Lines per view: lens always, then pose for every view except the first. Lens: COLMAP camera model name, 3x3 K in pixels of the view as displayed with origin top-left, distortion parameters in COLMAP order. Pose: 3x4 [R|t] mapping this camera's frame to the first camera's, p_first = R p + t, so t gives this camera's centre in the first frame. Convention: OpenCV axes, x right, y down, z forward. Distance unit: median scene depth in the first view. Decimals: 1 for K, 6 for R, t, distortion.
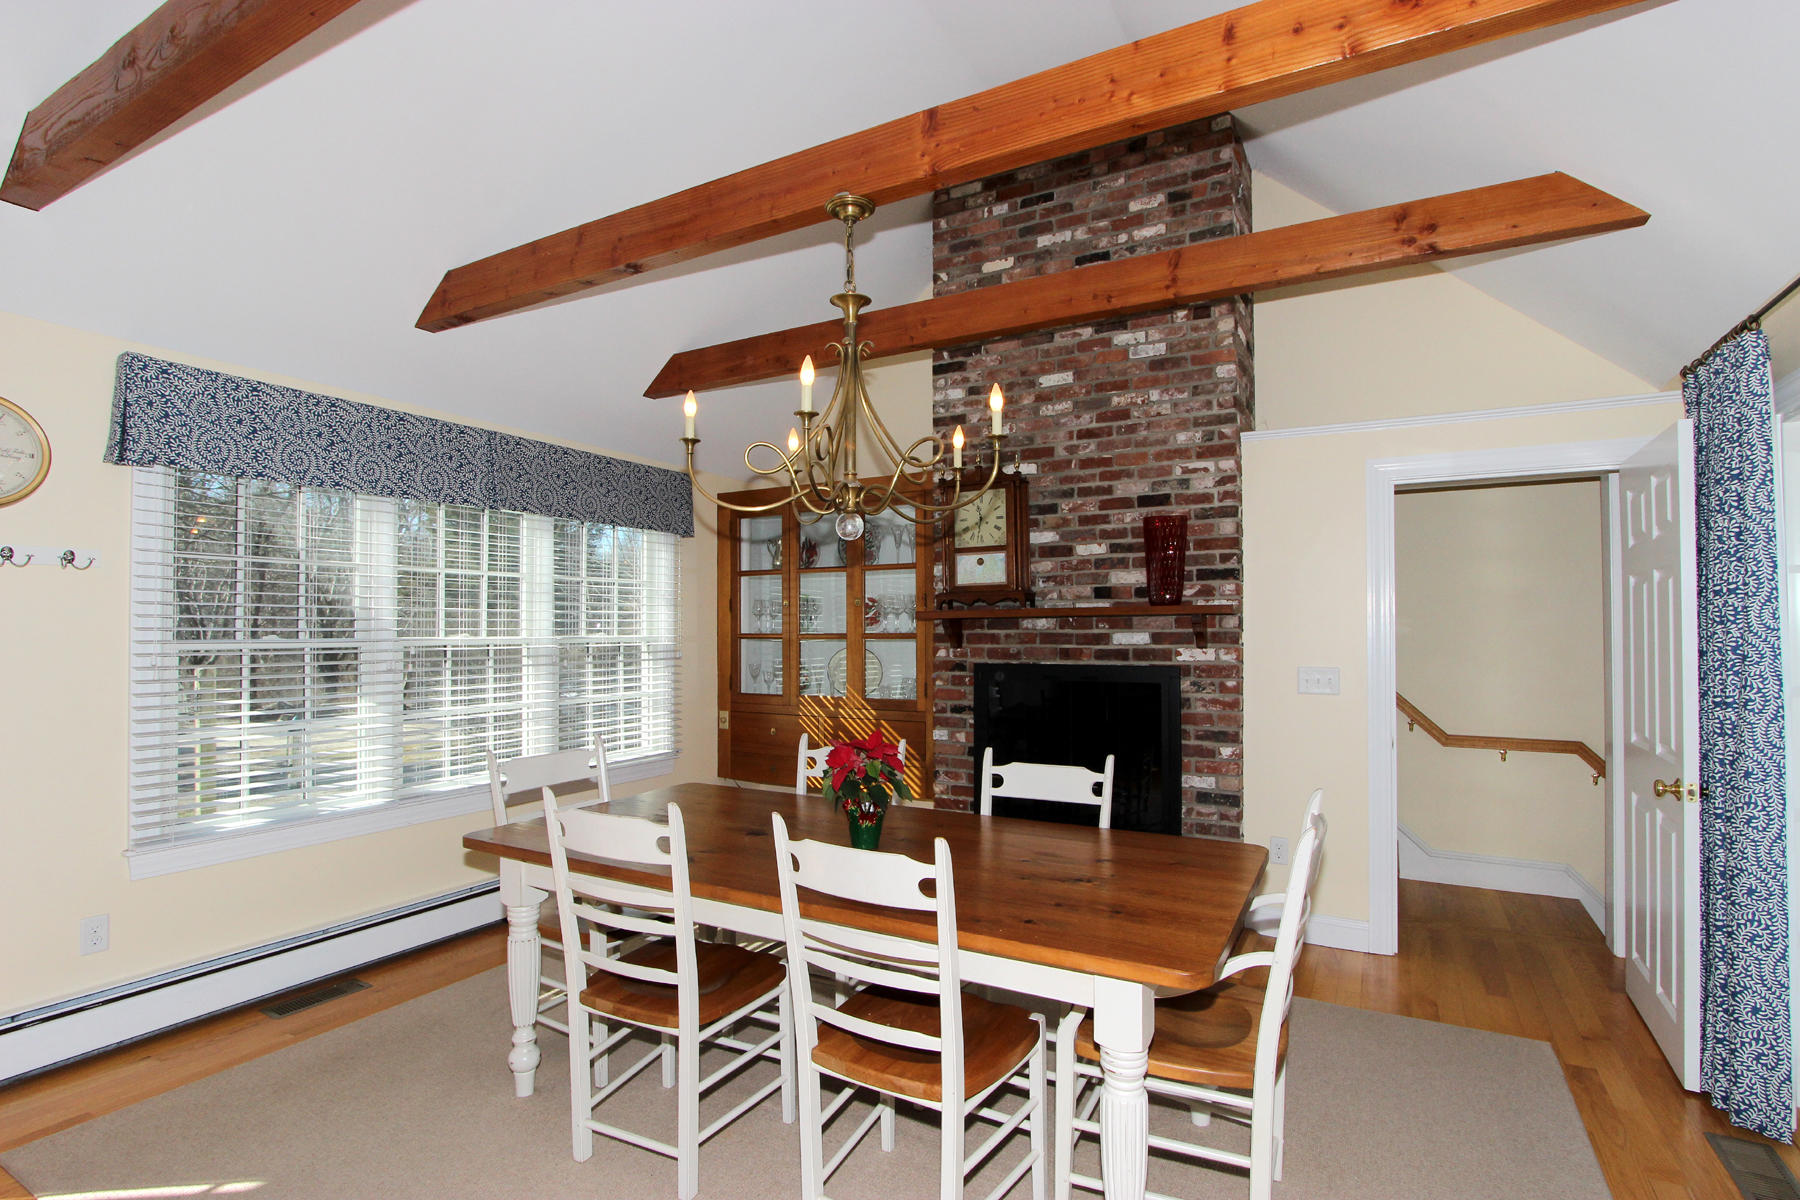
lens RADIAL K [[892.5, 0, 897.4], [0, 892.5, 595.8], [0, 0, 1]] dist [-0.007259, -0.000143]
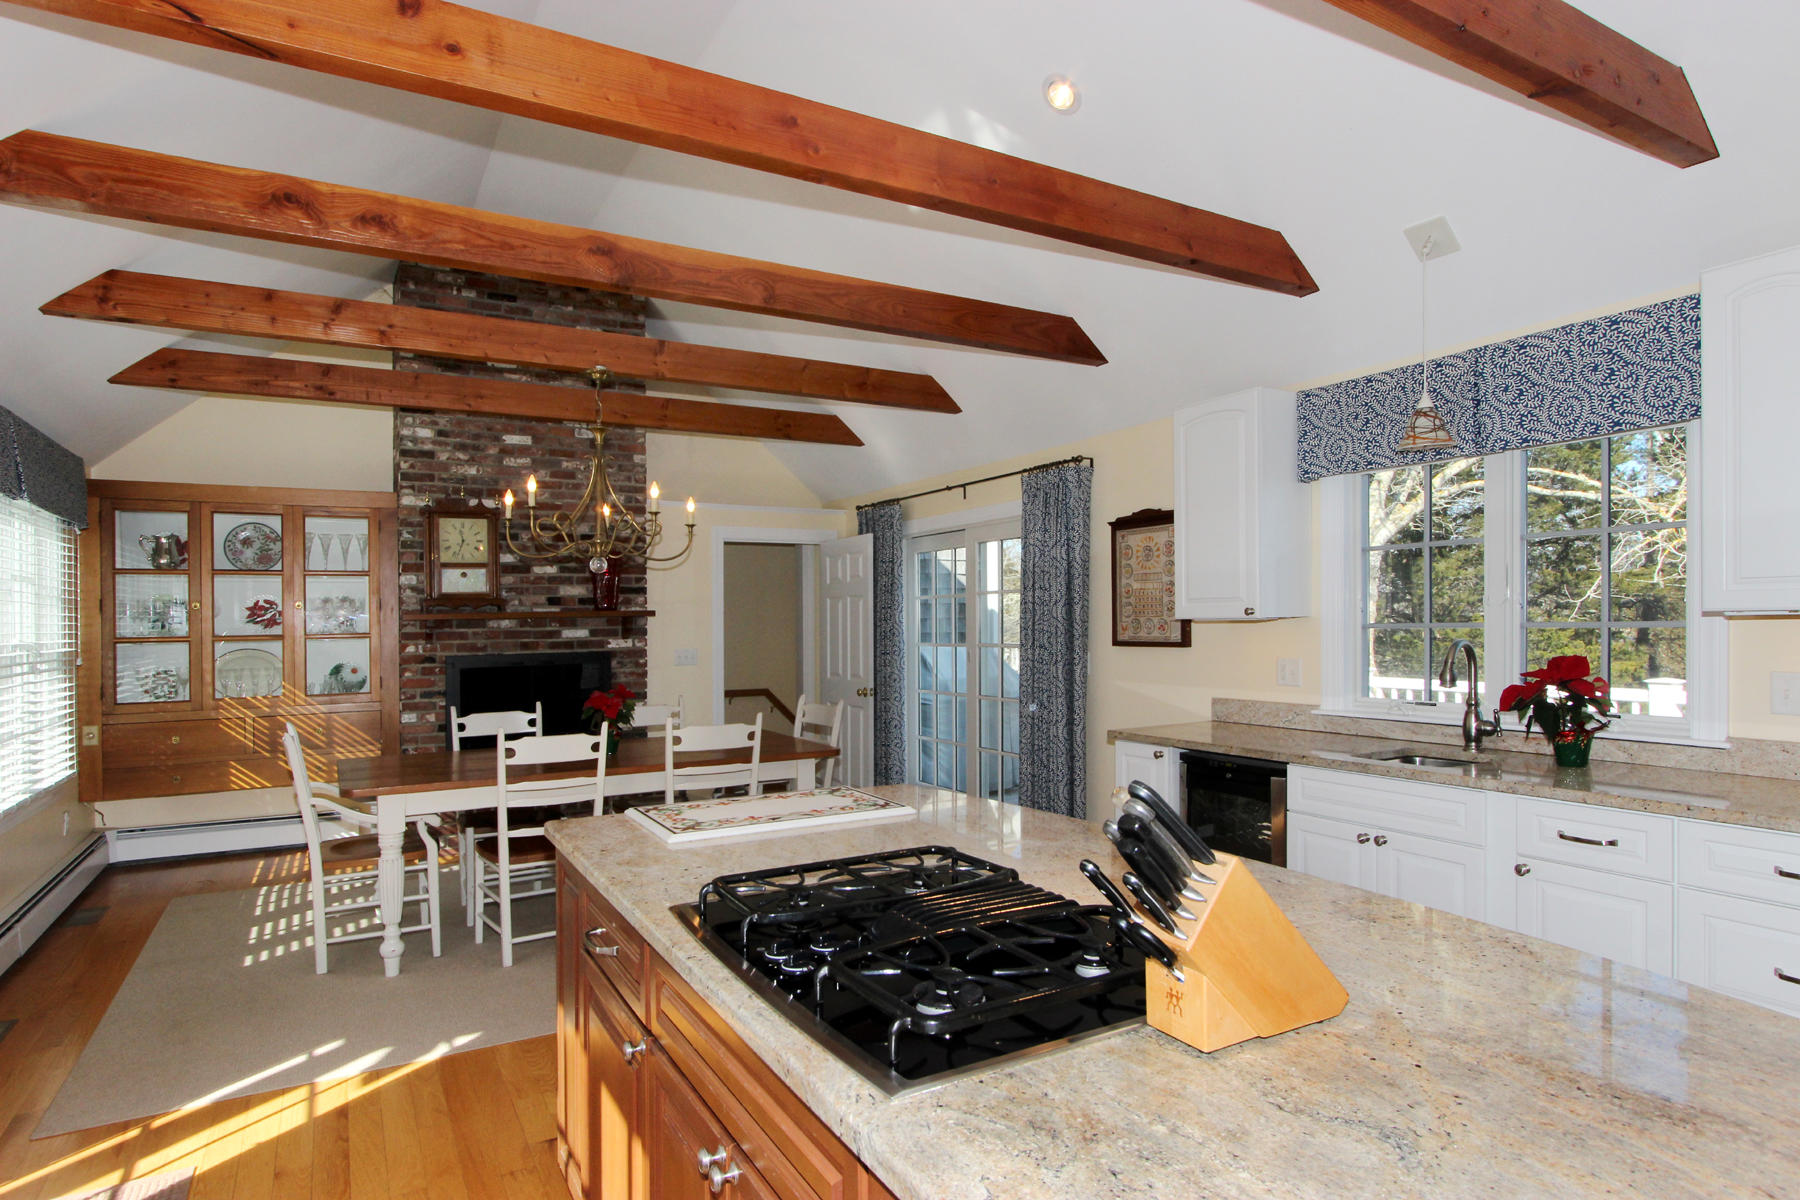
lens RADIAL K [[1036.6, 0, 892.0], [0, 1036.6, 601.5], [0, 0, 1]] dist [0.008002, 0.001286]
pose [[0.519672, 0.011353, 0.854290, -0.857380], [-0.018649, 0.999824, -0.001943, -0.009200], [-0.854162, -0.014922, 0.519792, -0.284335]]
